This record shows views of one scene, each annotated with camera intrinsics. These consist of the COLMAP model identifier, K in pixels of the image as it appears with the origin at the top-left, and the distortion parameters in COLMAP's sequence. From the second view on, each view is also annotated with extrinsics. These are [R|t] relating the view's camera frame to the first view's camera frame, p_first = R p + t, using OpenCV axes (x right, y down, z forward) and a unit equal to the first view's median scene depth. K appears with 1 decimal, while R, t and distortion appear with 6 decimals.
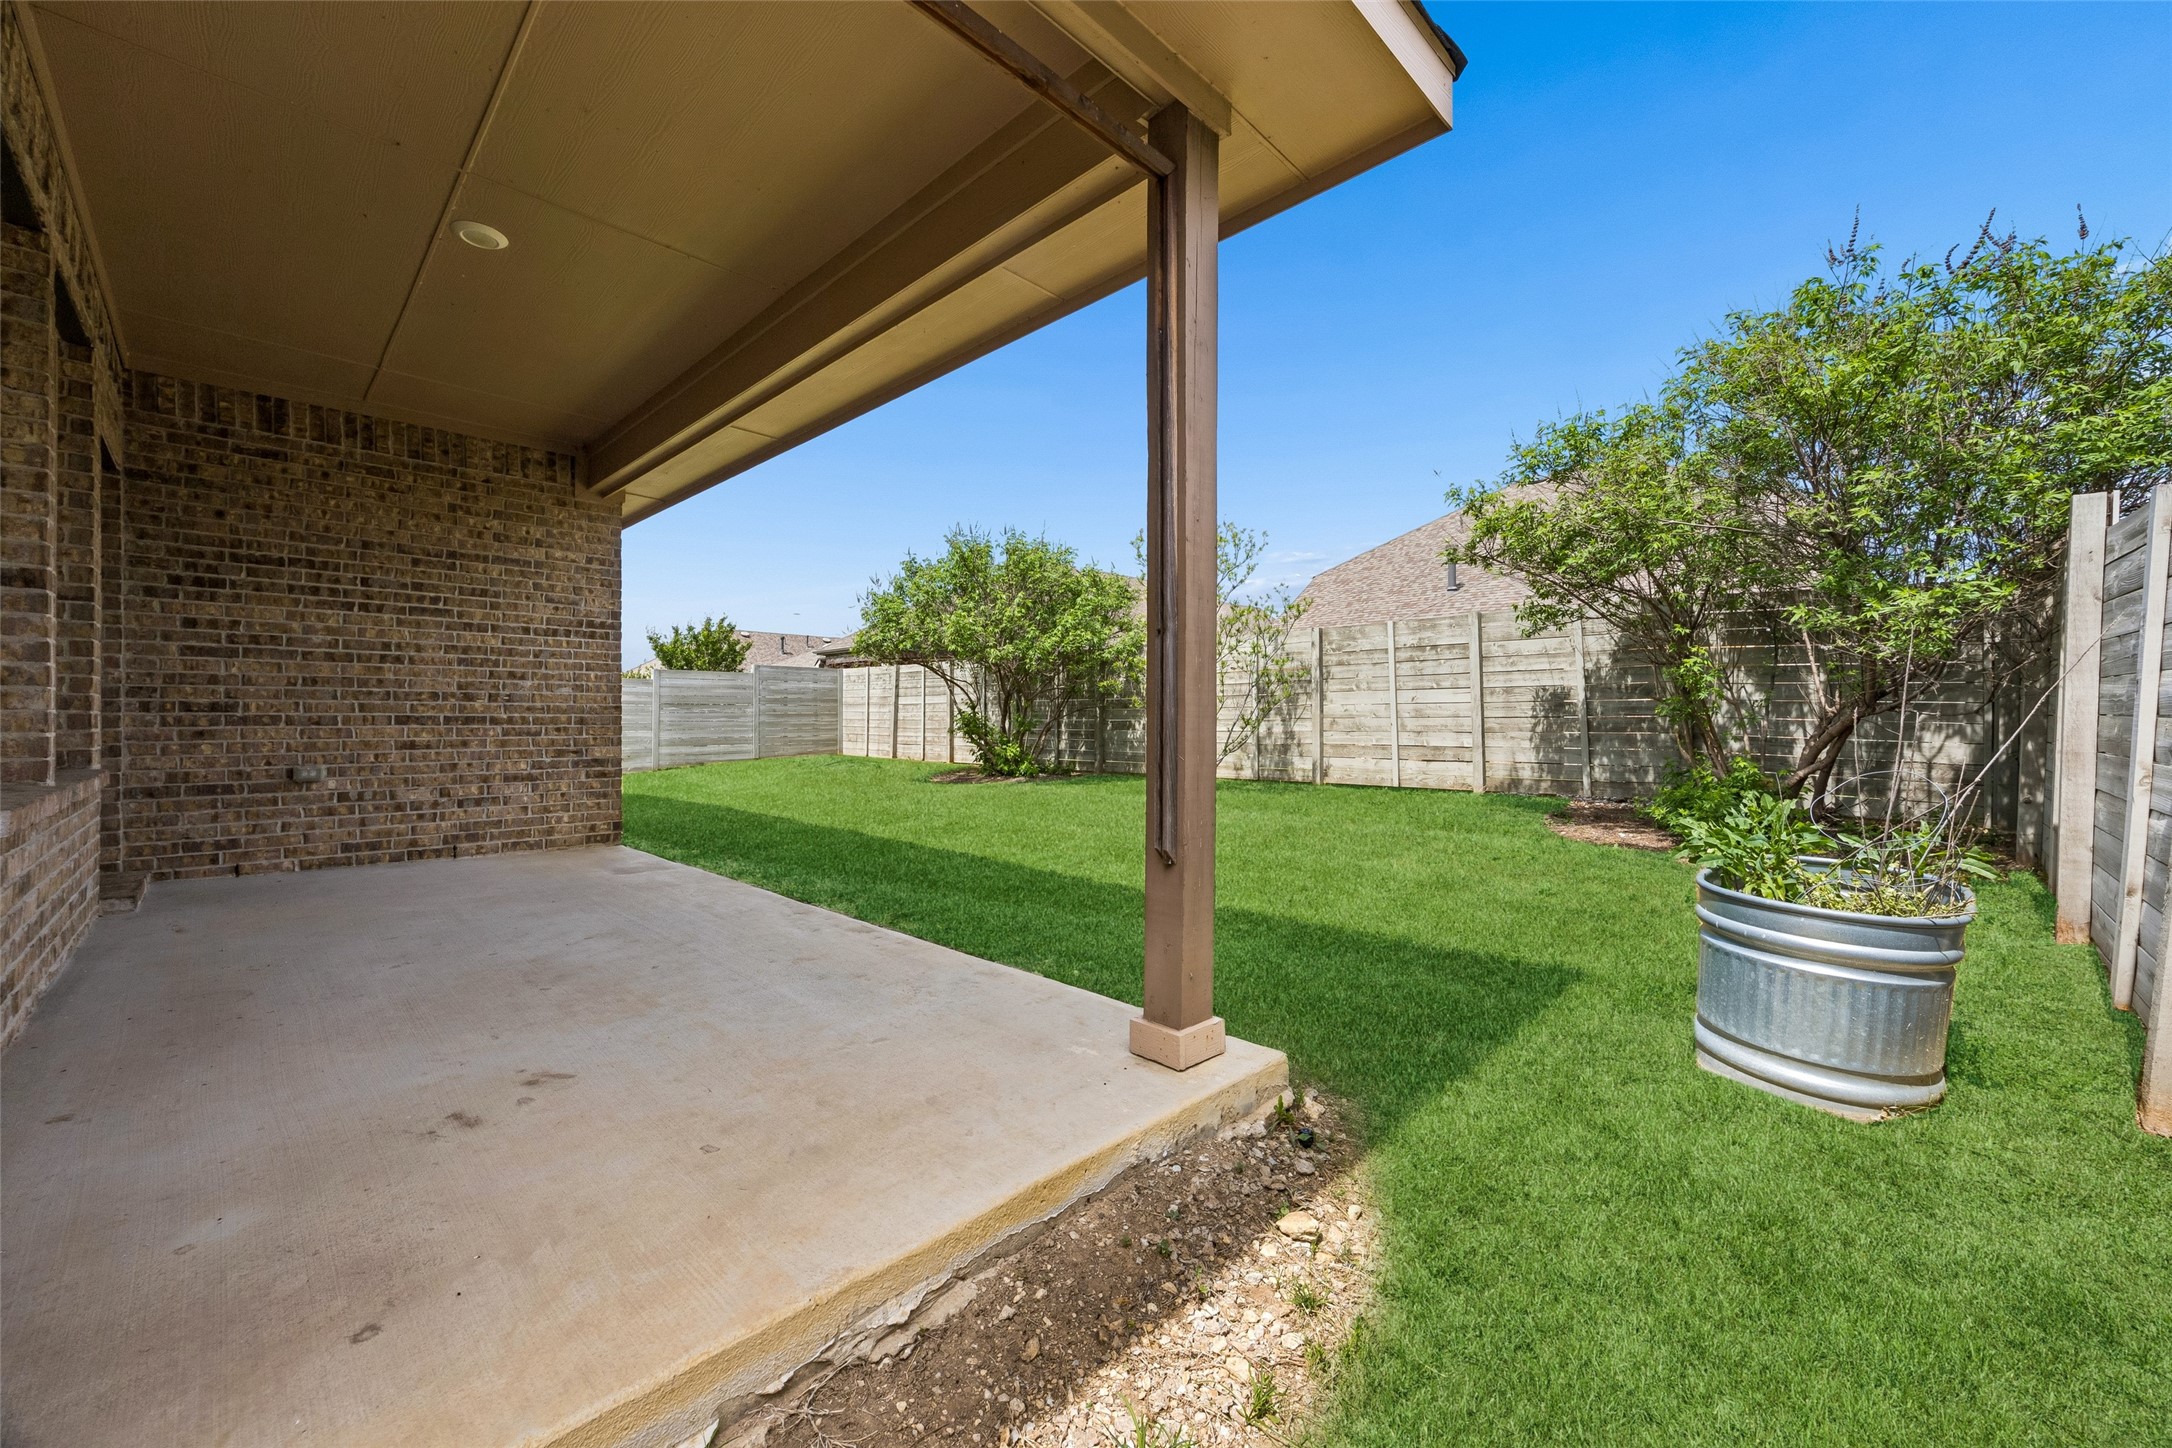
lens RADIAL K [[827.5, 0, 1089.6], [0, 827.5, 730.0], [0, 0, 1]] dist [-0.005929, 0.000746]
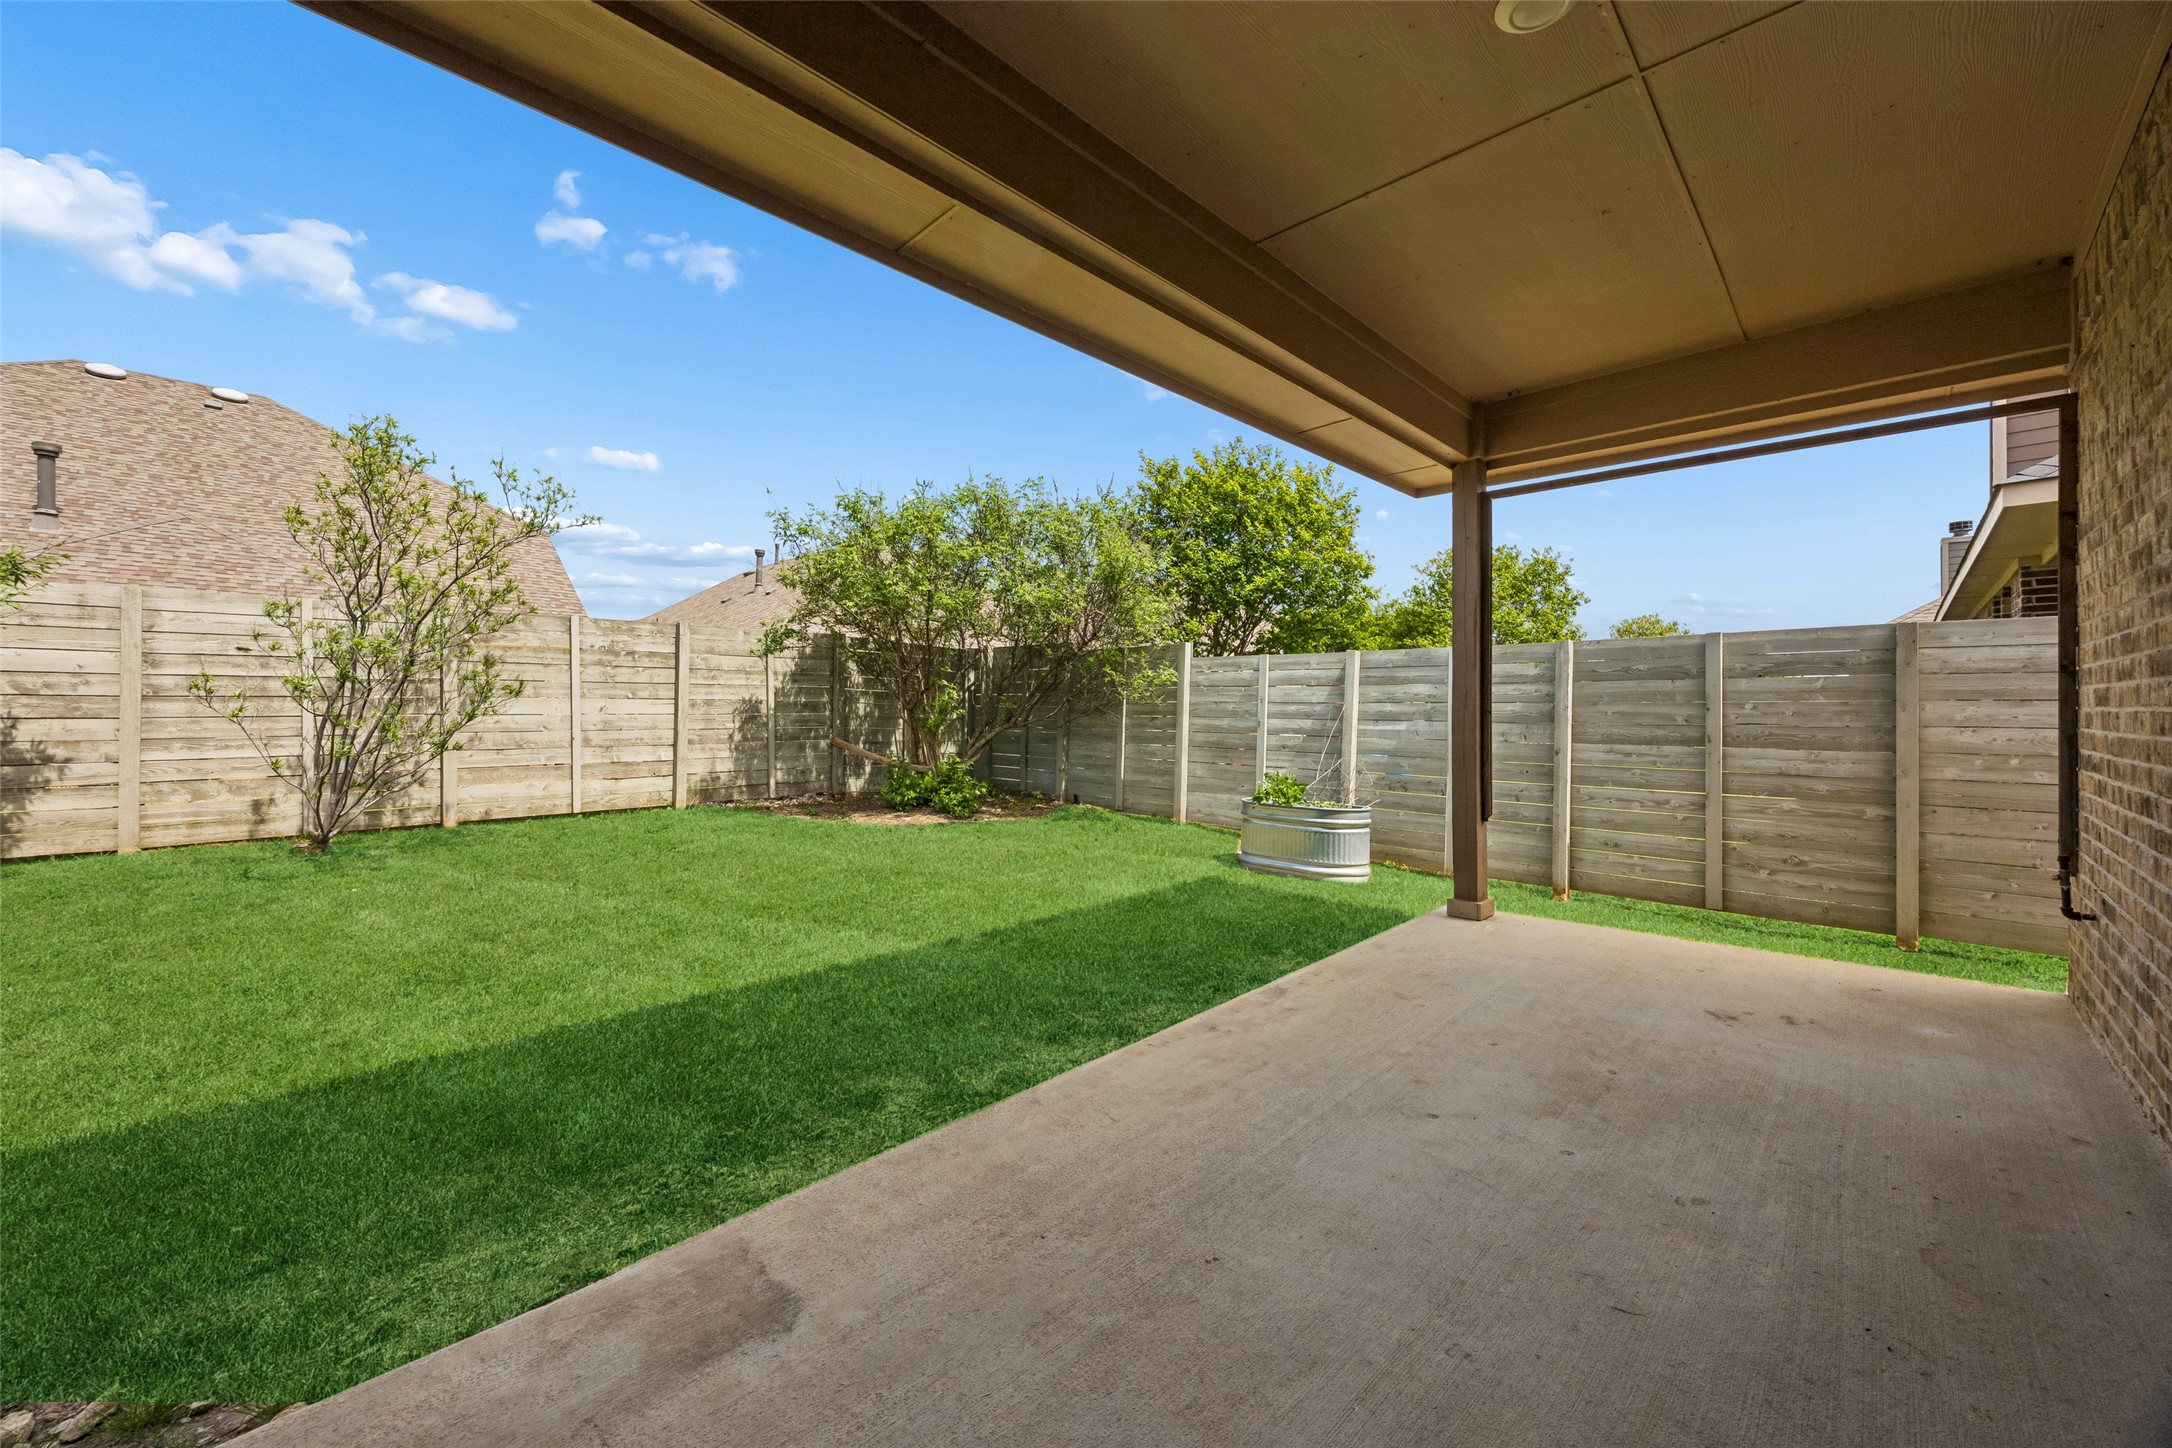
lens RADIAL K [[827.5, 0, 1090.7], [0, 827.5, 714.8], [0, 0, 1]] dist [-0.005929, 0.000746]
pose [[-0.009896, -0.003839, 0.999944, -0.538583], [0.007339, 0.999965, 0.003912, -0.034385], [-0.999924, 0.007377, -0.009867, 0.542488]]
